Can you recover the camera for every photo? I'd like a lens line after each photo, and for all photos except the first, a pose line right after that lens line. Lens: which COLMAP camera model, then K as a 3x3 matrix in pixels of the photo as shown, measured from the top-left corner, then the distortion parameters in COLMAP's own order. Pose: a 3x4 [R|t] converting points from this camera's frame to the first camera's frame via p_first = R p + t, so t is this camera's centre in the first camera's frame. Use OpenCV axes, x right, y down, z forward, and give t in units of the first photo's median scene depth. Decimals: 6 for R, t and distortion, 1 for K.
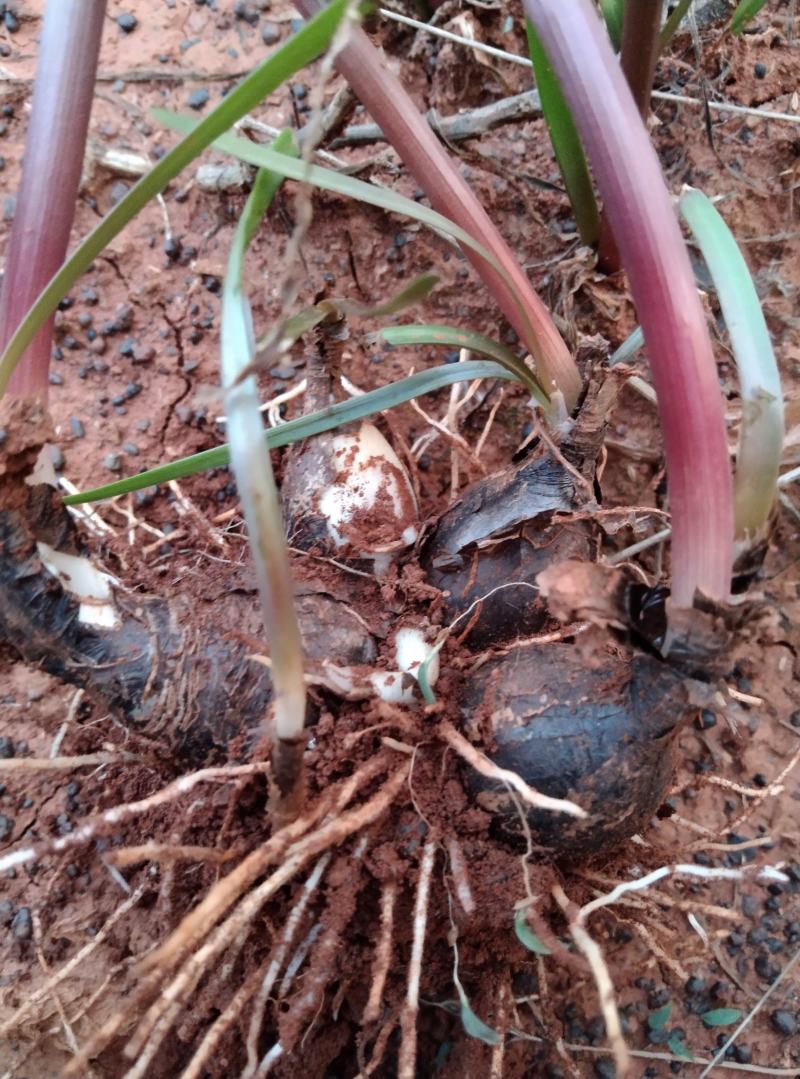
lens RADIAL K [[896.6, 0, 357.3], [0, 896.6, 570.4], [0, 0, 1]] dist [0.122644, -0.202590]
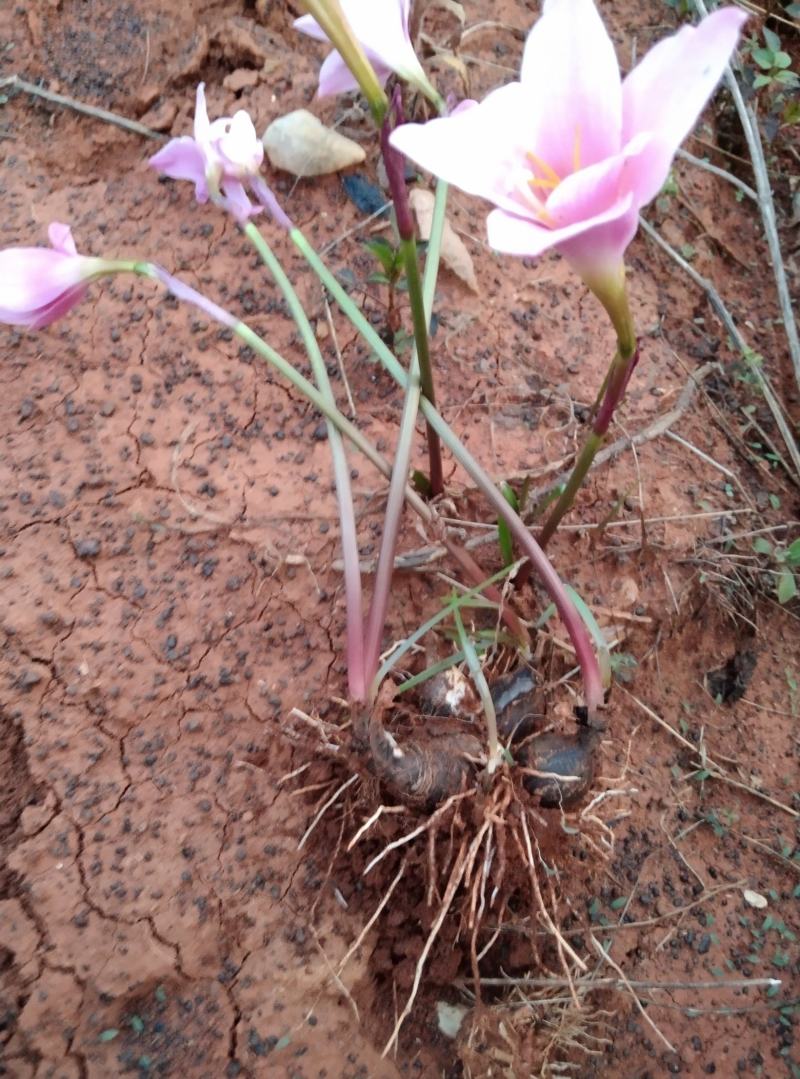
lens RADIAL K [[906.3, 0, 399.7], [0, 906.3, 597.0], [0, 0, 1]] dist [-0.052235, 0.001770]
pose [[0.949033, -0.134527, 0.285024, -0.635511], [0.179802, 0.973826, -0.139049, -0.016960], [-0.258858, 0.183210, 0.948381, -1.076391]]
